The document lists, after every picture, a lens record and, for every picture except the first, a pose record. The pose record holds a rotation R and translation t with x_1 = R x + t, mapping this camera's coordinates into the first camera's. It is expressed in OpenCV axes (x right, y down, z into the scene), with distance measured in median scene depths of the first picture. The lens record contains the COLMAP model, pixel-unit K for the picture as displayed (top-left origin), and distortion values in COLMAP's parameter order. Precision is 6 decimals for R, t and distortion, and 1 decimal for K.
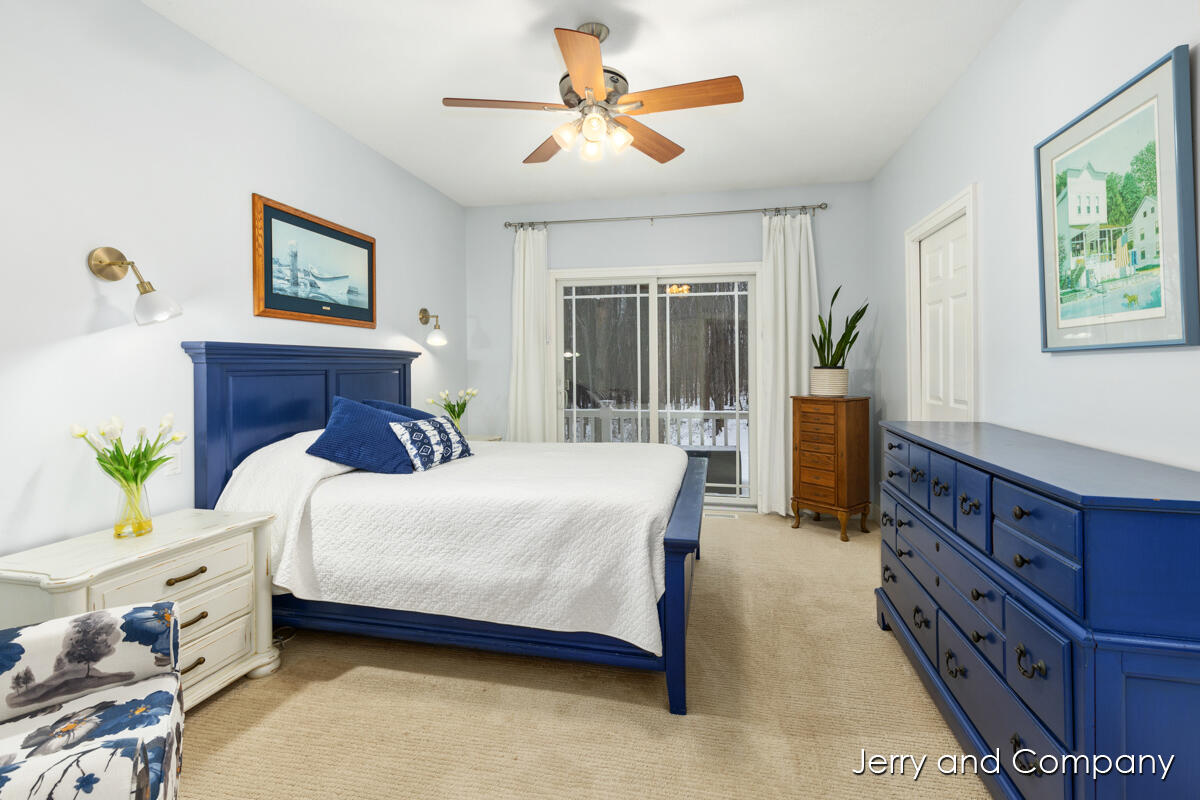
lens RADIAL K [[548.6, 0, 619.1], [0, 548.6, 362.9], [0, 0, 1]] dist [0.004594, 0.000024]
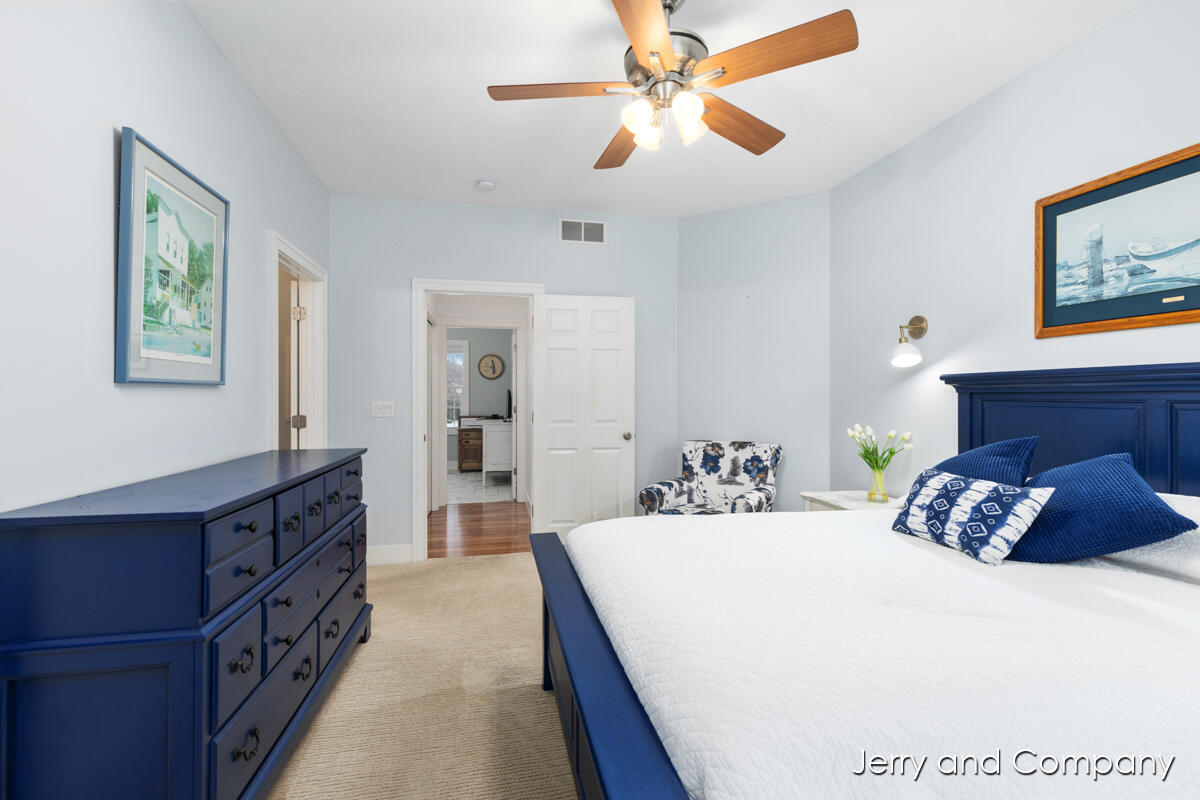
lens RADIAL K [[548.6, 0, 599.8], [0, 548.6, 396.6], [0, 0, 1]] dist [0.004594, 0.000024]
pose [[-0.924176, 0.004620, -0.381939, 0.319258], [0.005686, 0.999982, -0.001662, 0.005247], [0.381925, -0.003708, -0.924186, 1.497417]]
